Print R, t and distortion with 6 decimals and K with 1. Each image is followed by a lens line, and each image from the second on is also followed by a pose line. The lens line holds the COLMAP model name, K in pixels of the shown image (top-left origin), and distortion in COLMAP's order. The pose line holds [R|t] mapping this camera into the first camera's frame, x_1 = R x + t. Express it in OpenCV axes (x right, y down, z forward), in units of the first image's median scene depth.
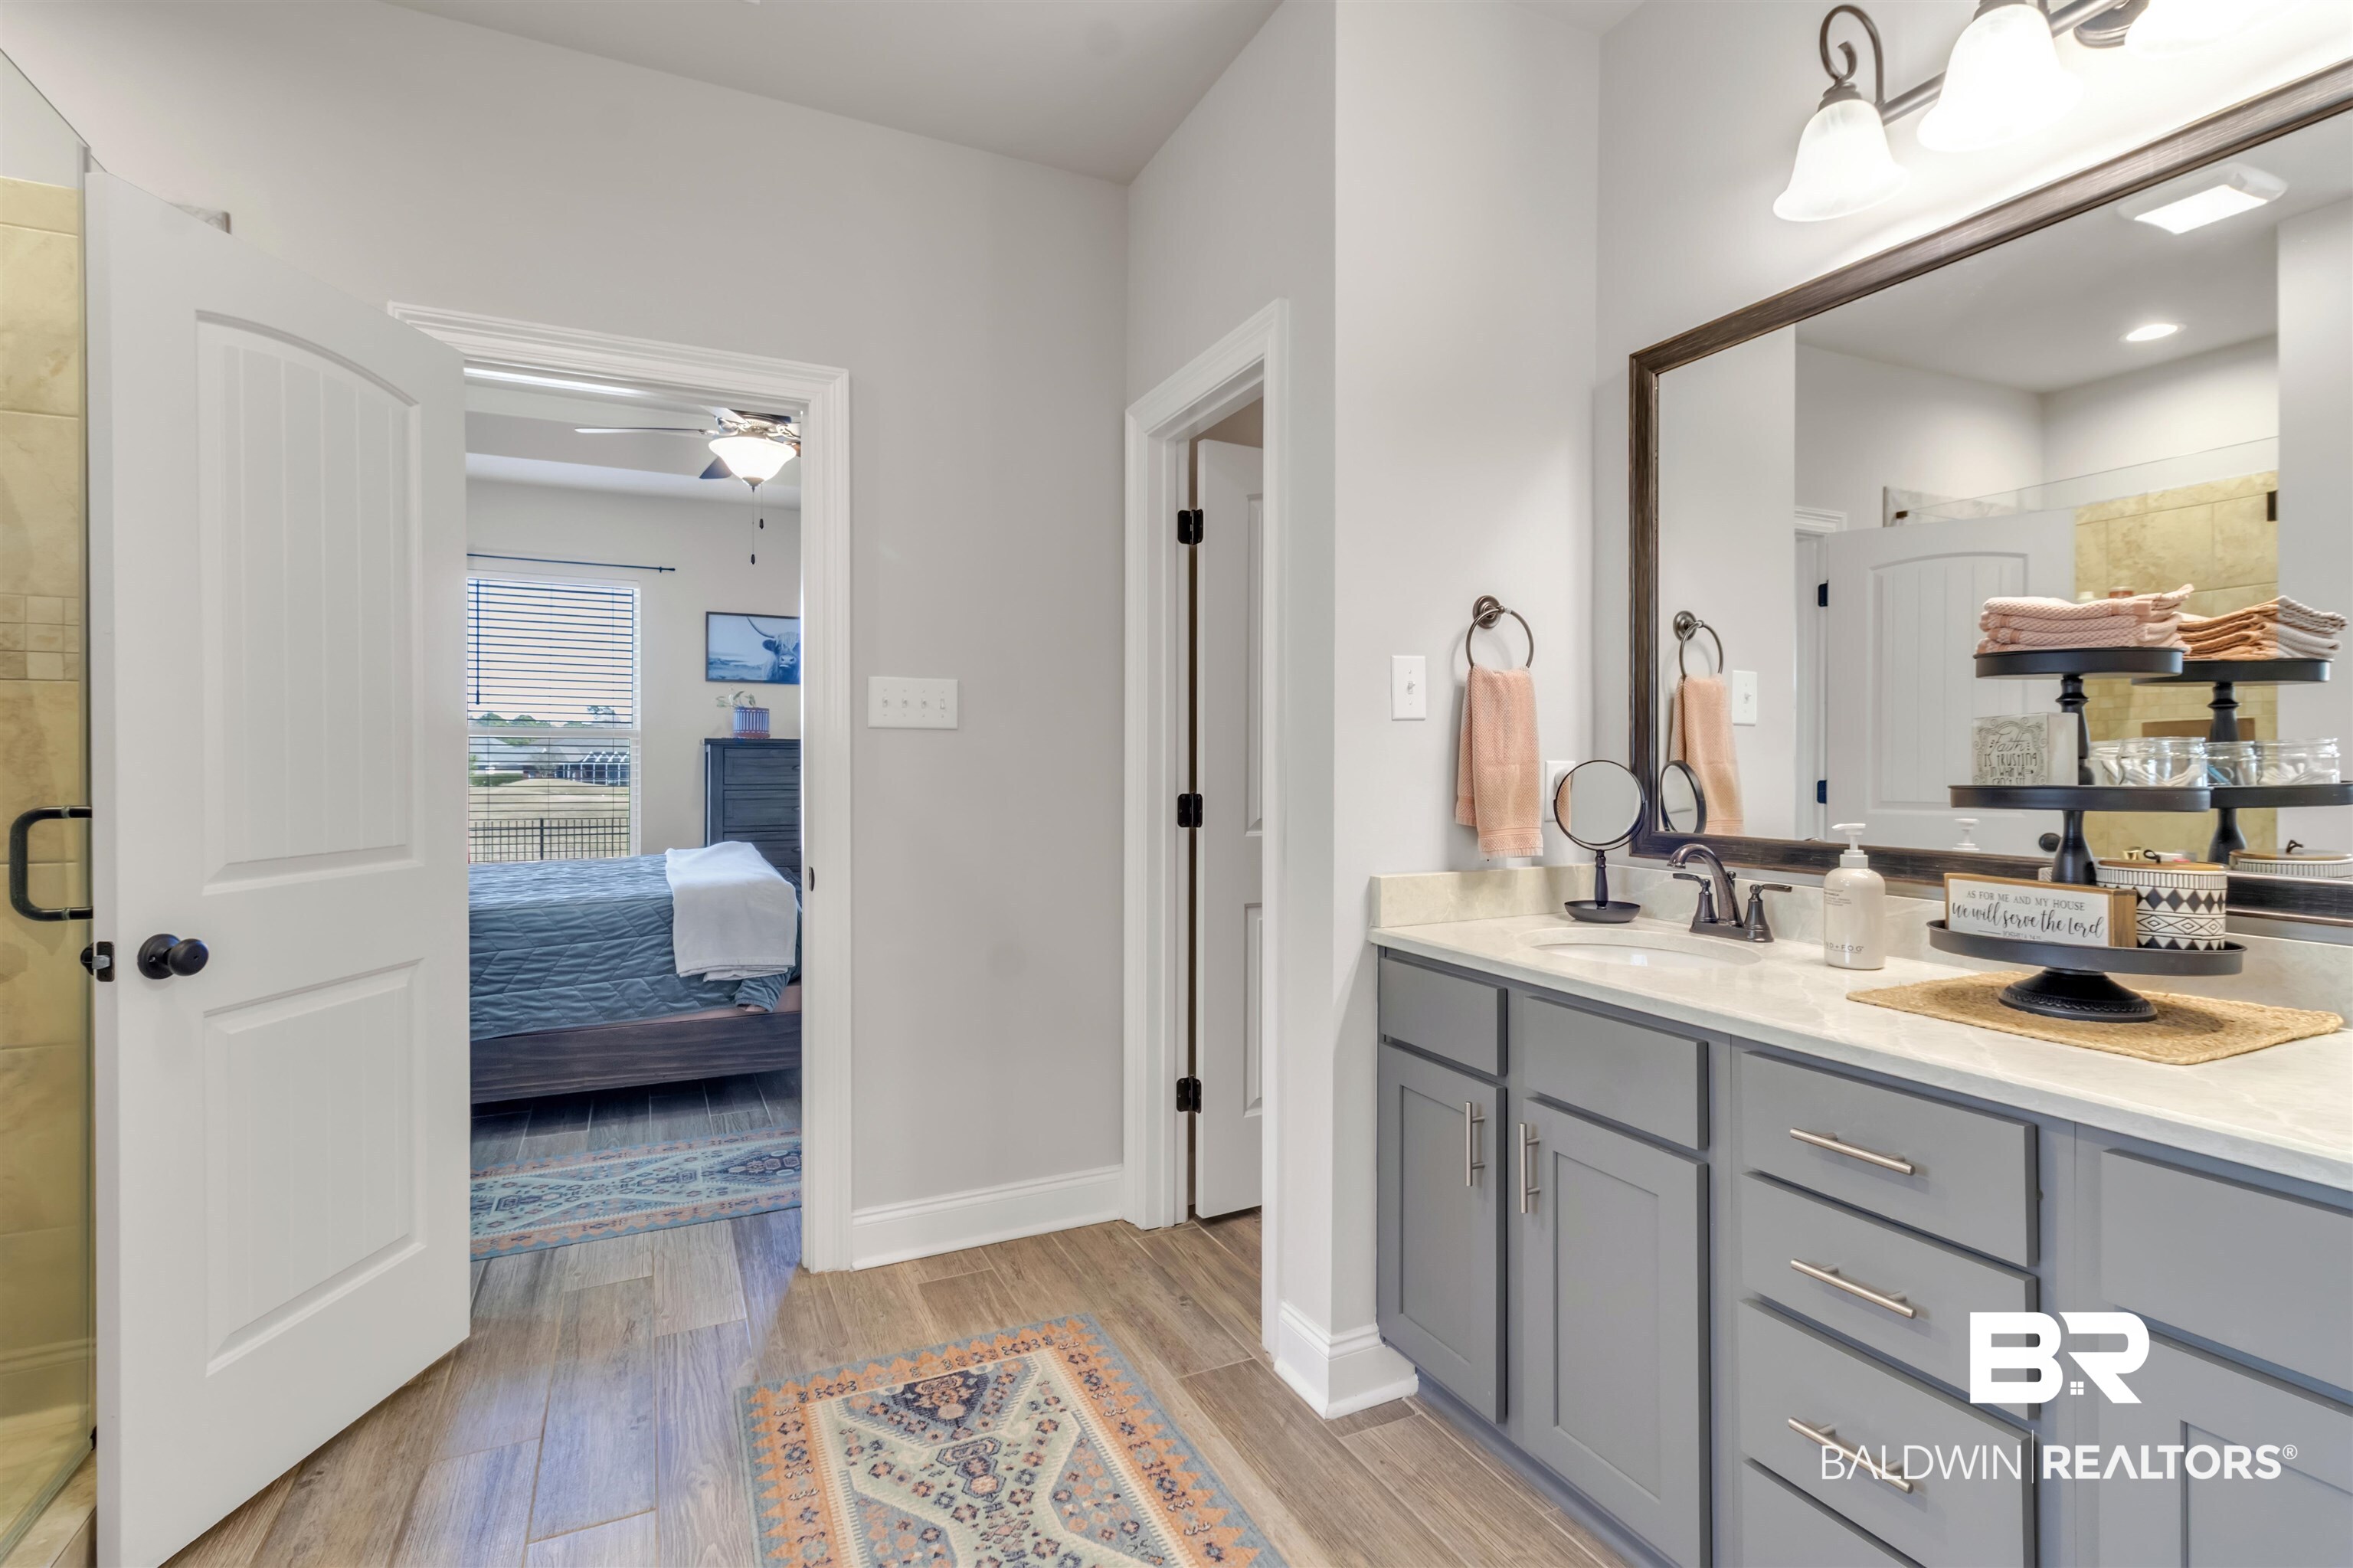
lens RADIAL K [[1108.8, 0, 1188.2], [0, 1108.8, 790.4], [0, 0, 1]] dist [0.001911, 0.003153]
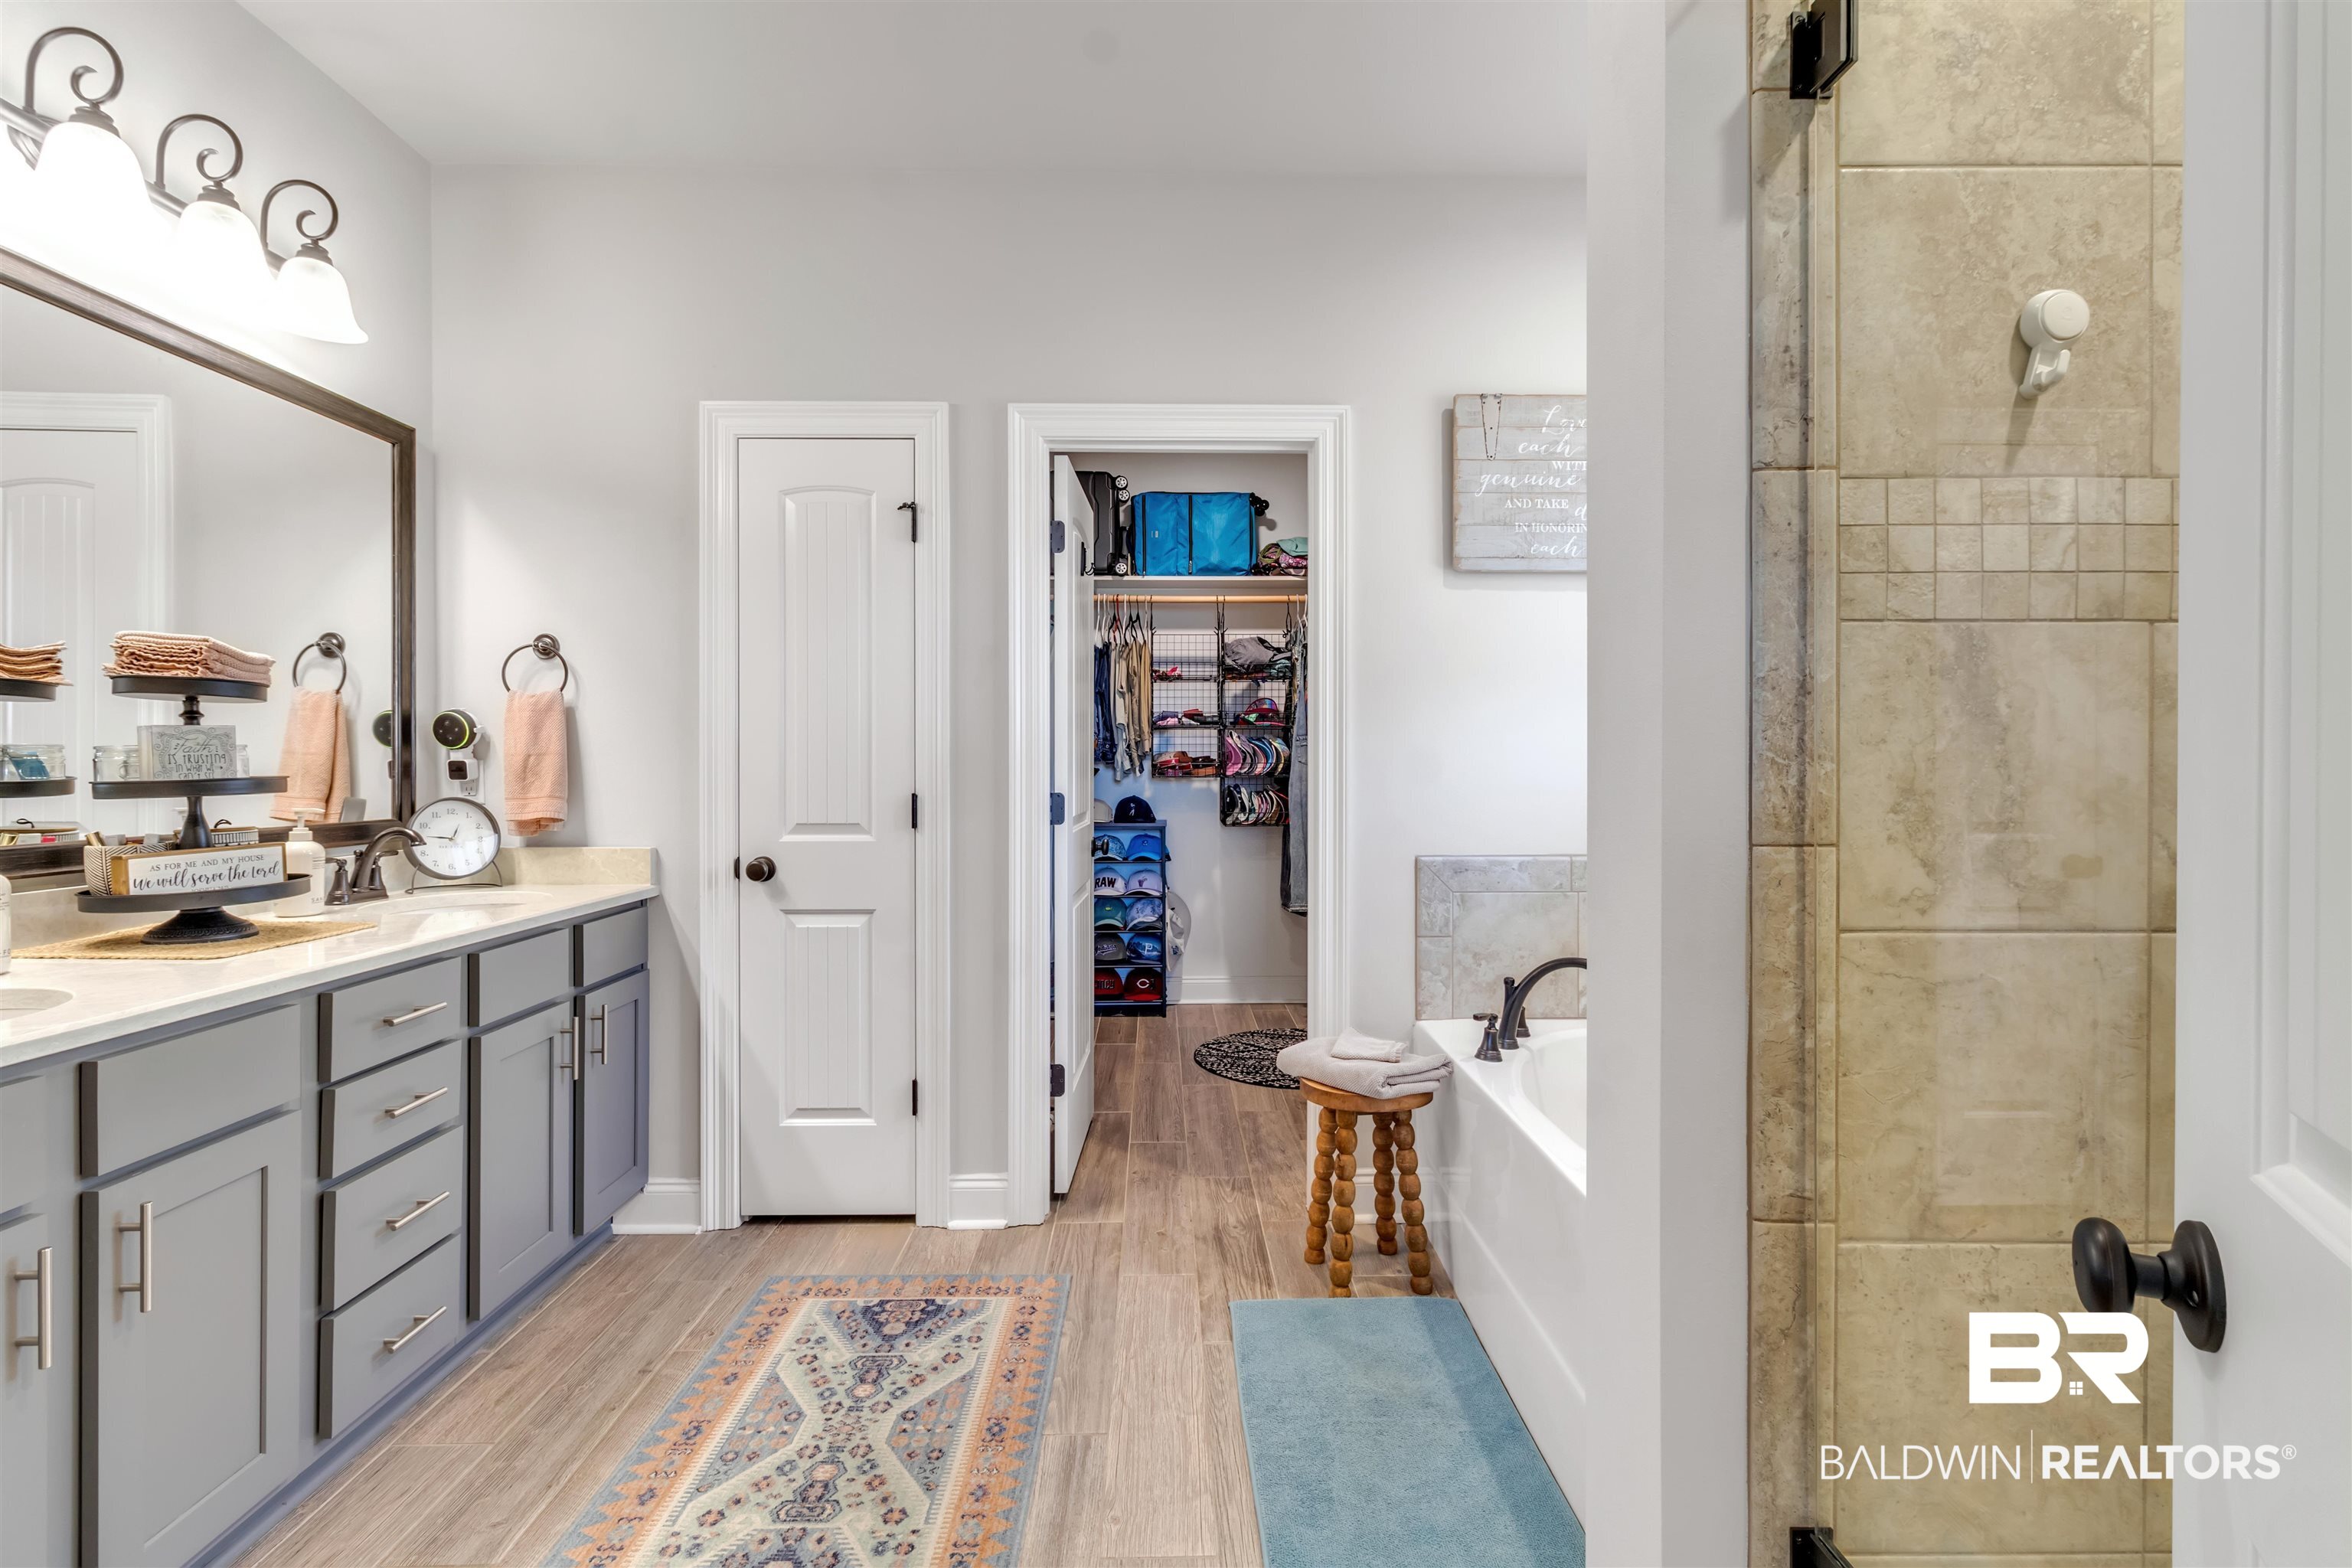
lens RADIAL K [[1108.3, 0, 1176.1], [0, 1108.3, 770.4], [0, 0, 1]] dist [0.001911, 0.003153]
pose [[-0.903337, -0.002366, 0.428924, -0.876502], [0.012802, 0.999391, 0.032473, -0.041805], [-0.428740, 0.034825, -0.902757, 1.696264]]
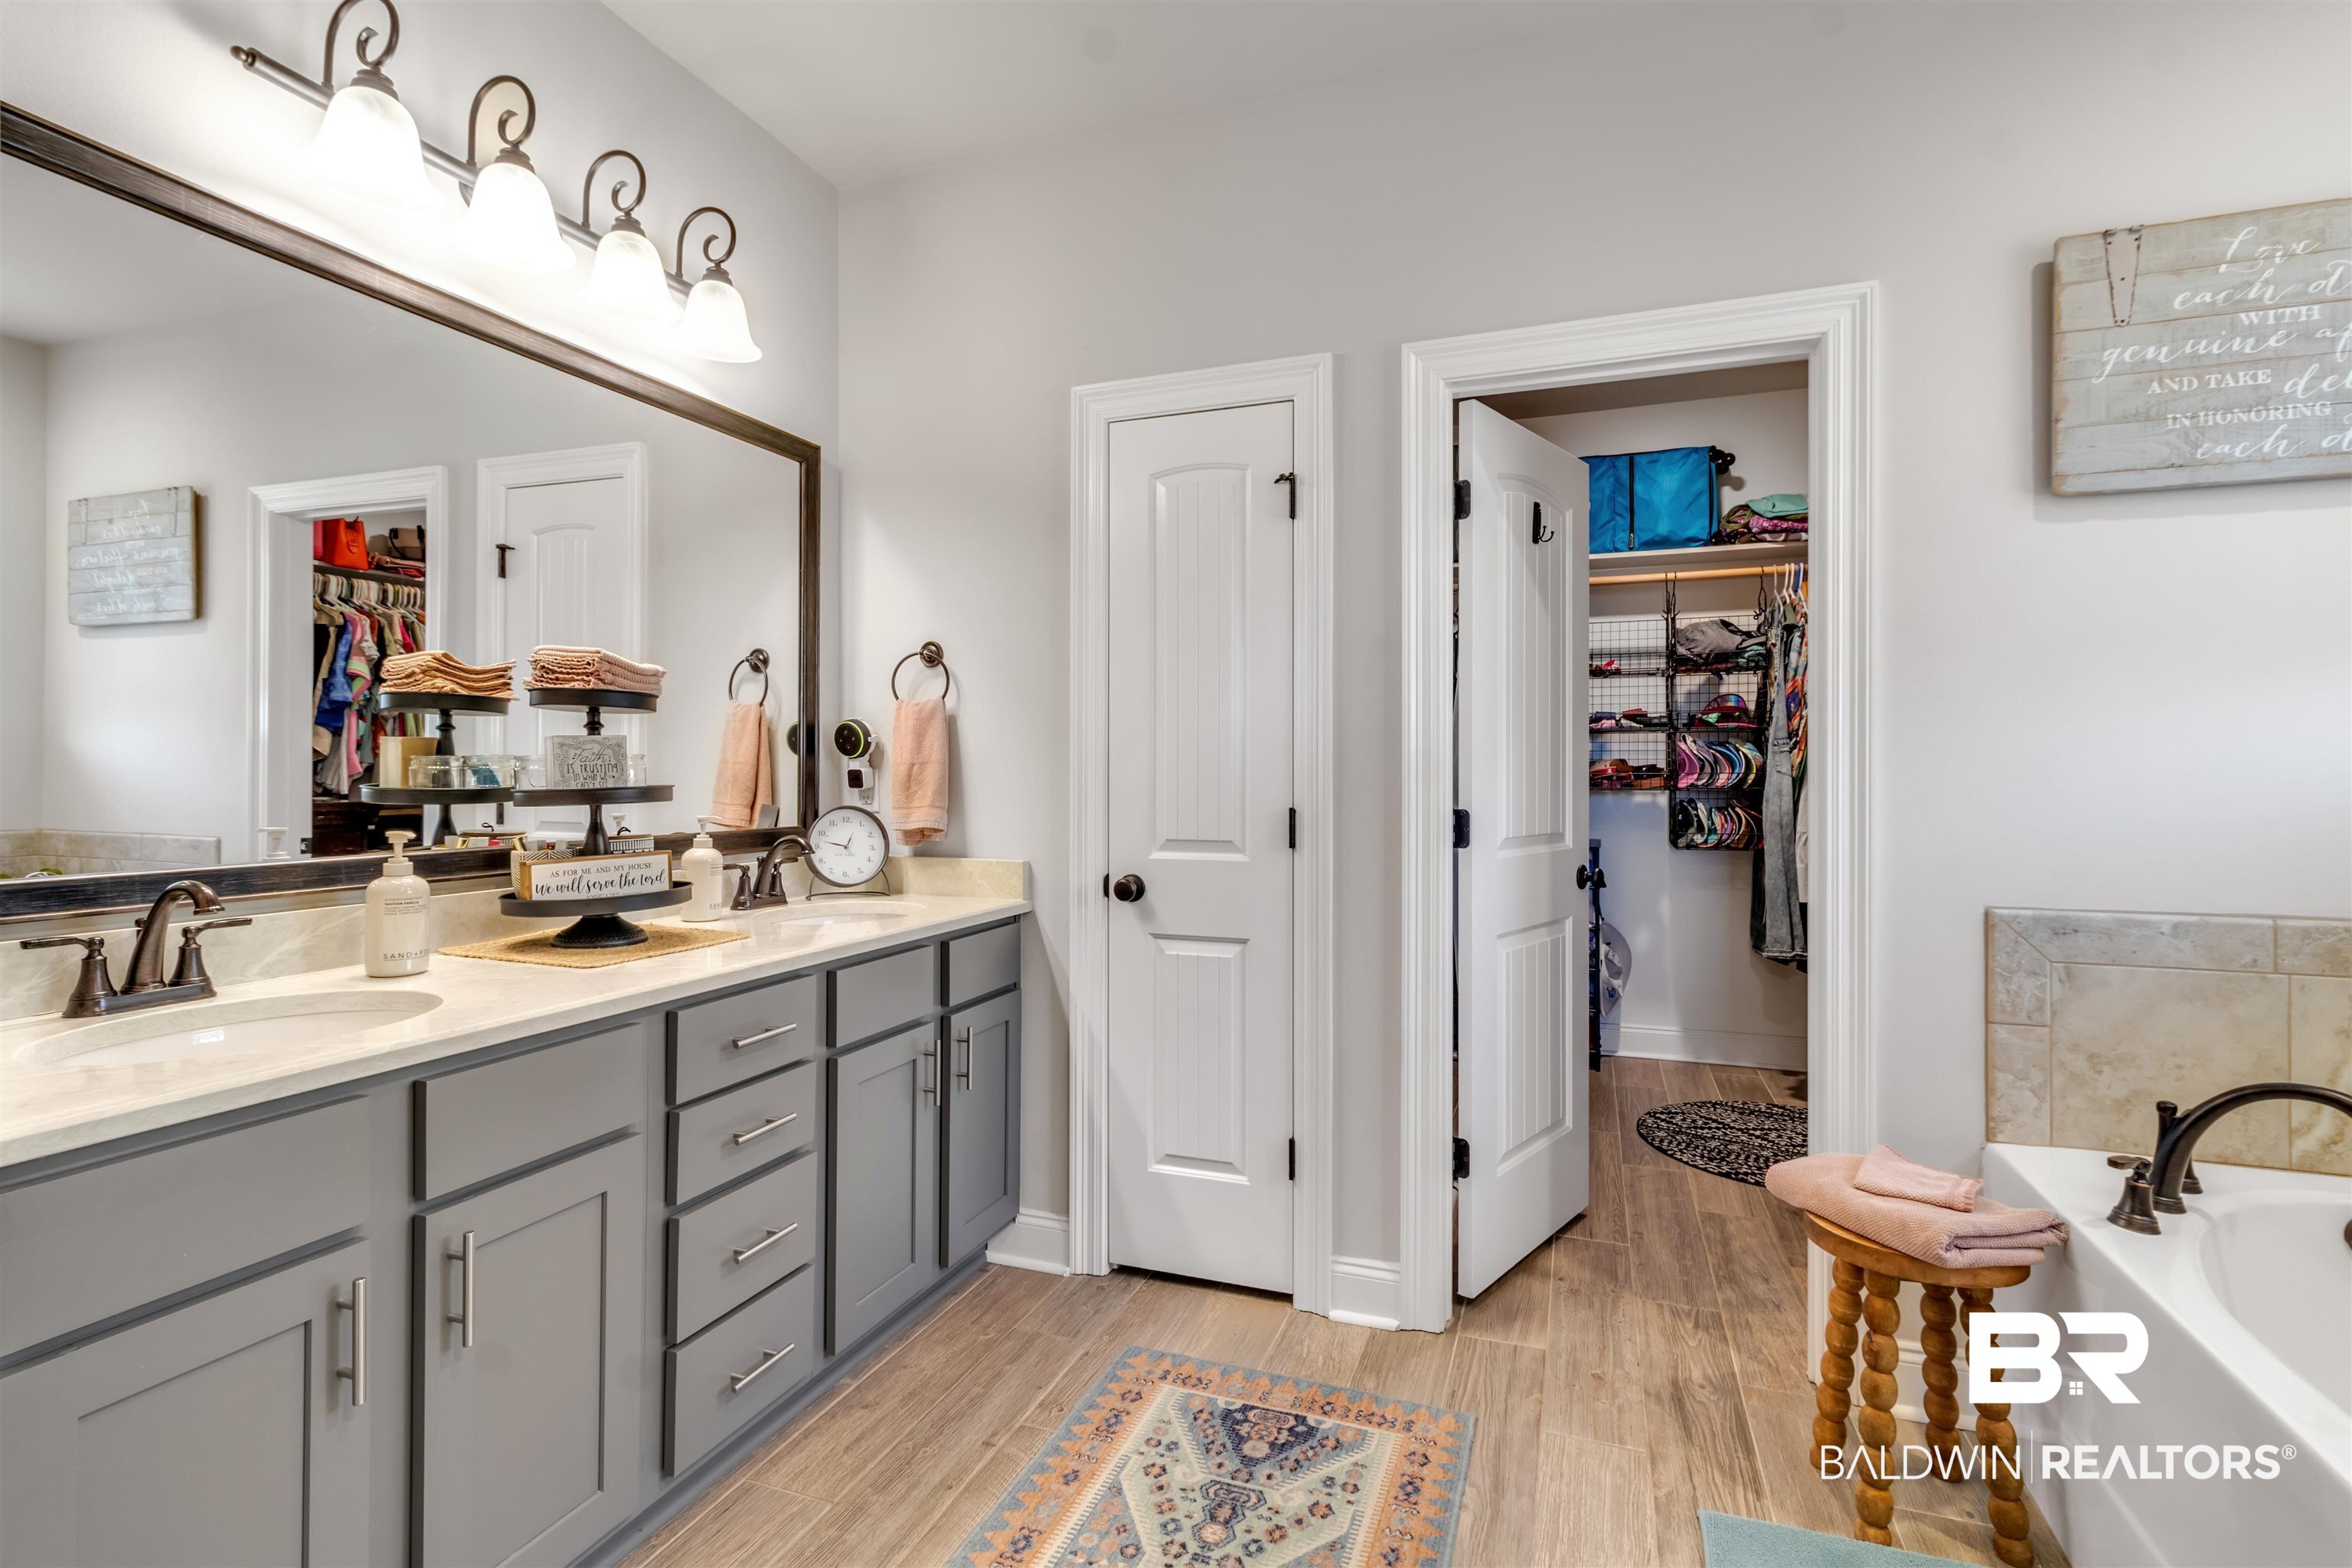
lens RADIAL K [[1108.3, 0, 1172.3], [0, 1108.3, 769.4], [0, 0, 1]] dist [0.001911, 0.003153]
pose [[-0.683442, 0.000583, 0.730005, -0.727188], [0.019796, 0.999647, 0.017736, -0.036135], [-0.729737, 0.026572, -0.683212, 1.409070]]
